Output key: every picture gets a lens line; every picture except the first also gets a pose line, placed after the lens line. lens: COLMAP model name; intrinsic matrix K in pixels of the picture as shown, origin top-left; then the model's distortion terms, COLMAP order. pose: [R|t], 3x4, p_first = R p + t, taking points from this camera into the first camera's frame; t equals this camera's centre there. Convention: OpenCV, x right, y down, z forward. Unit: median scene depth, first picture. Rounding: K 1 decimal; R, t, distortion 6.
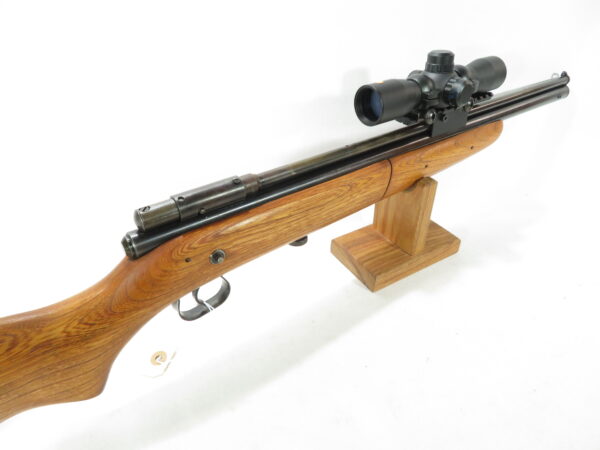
lens RADIAL K [[448.9, 0, 291.5], [0, 448.9, 223.2], [0, 0, 1]] dist [0.001913, -0.000649]
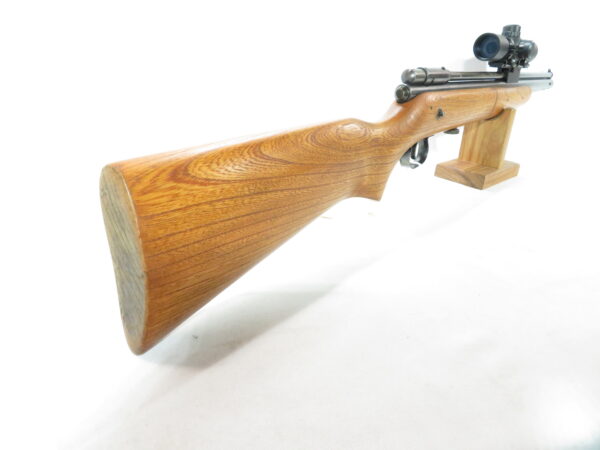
lens RADIAL K [[448.9, 0, 291.5], [0, 448.9, 223.2], [0, 0, 1]] dist [0.001913, -0.000649]
pose [[0.978868, -0.031932, 0.201983, -0.668756], [0.072607, 0.977647, -0.197319, 0.481381], [-0.191168, 0.207815, 0.959306, -0.190960]]
